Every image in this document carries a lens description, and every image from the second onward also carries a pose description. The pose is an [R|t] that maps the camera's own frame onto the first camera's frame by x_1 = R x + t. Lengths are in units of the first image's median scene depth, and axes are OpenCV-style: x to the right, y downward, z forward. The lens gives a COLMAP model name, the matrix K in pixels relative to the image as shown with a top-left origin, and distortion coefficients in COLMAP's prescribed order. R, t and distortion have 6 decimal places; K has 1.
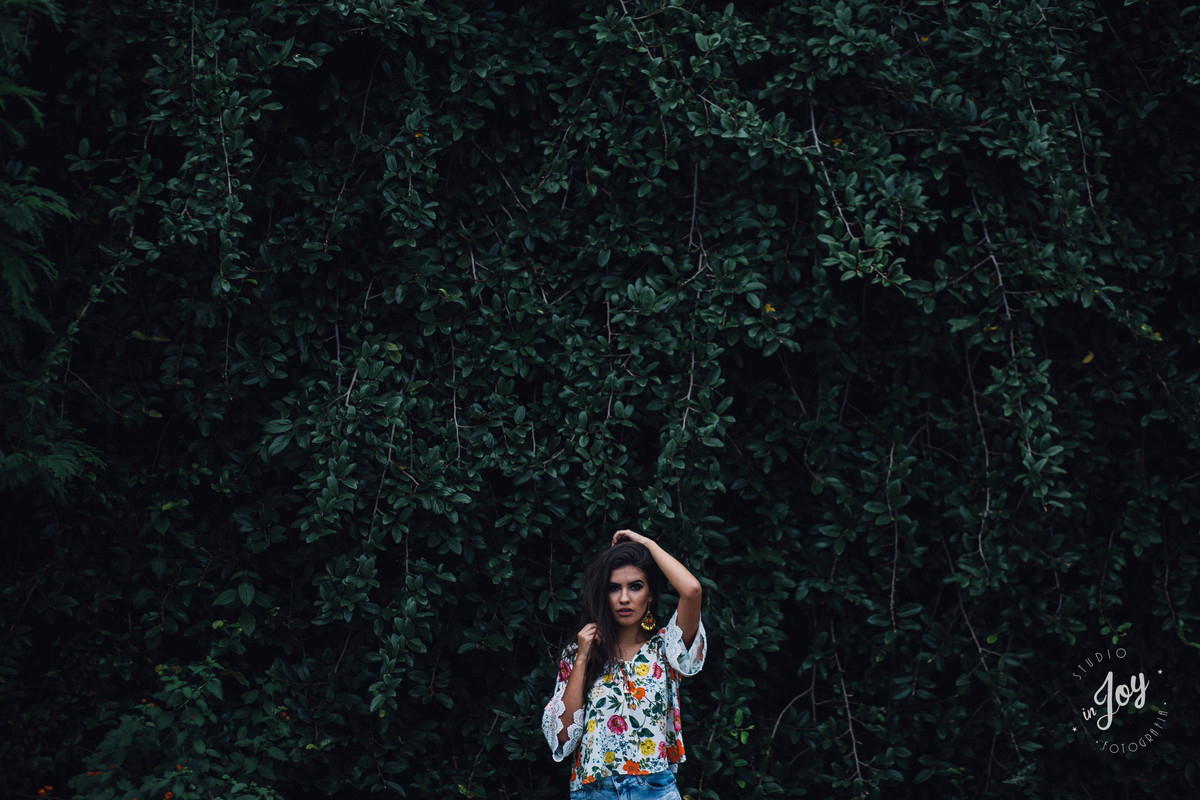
lens RADIAL K [[3108.2, 0, 595.9], [0, 3108.2, 401.6], [0, 0, 1]] dist [-0.116496, 0.000000]
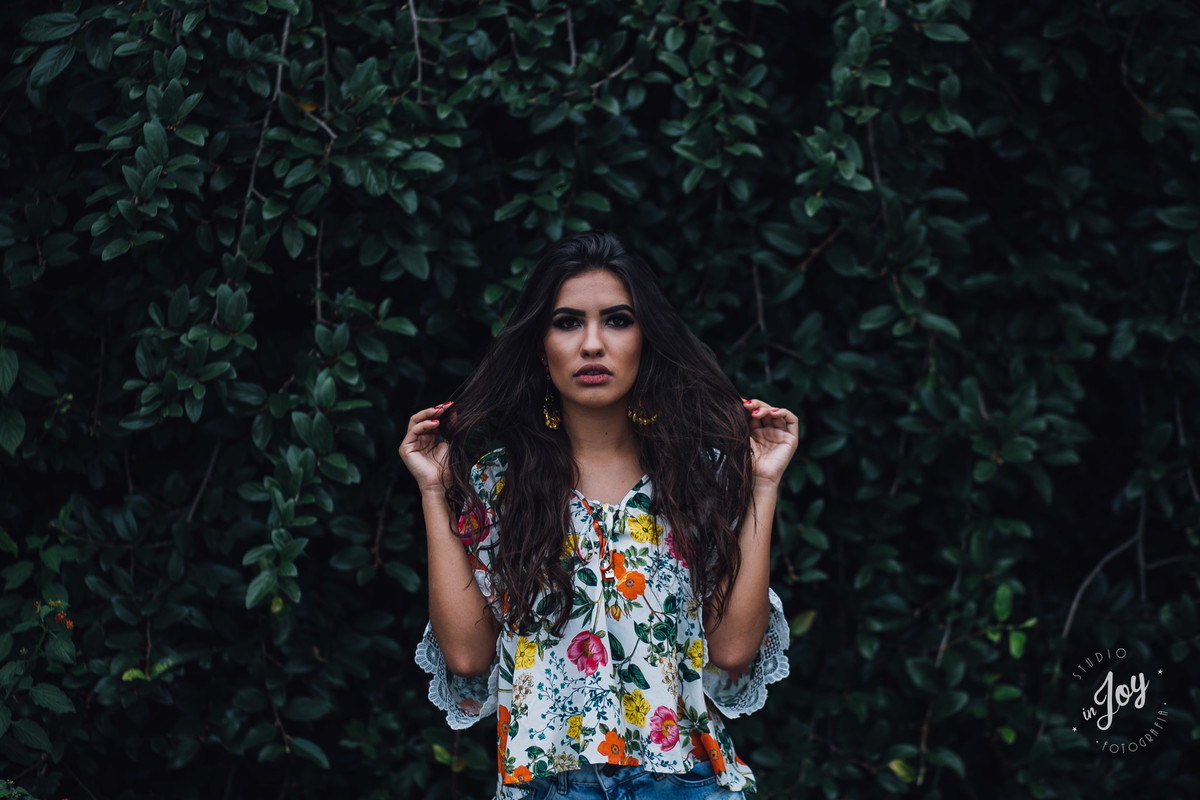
lens RADIAL K [[3108.2, 0, 599.6], [0, 3108.2, 398.4], [0, 0, 1]] dist [-0.116496, 0.000000]
pose [[0.999688, -0.019230, -0.015931, -0.008893], [0.020311, 0.997291, 0.070703, 0.033864], [0.014529, -0.071005, 0.997370, 0.511846]]
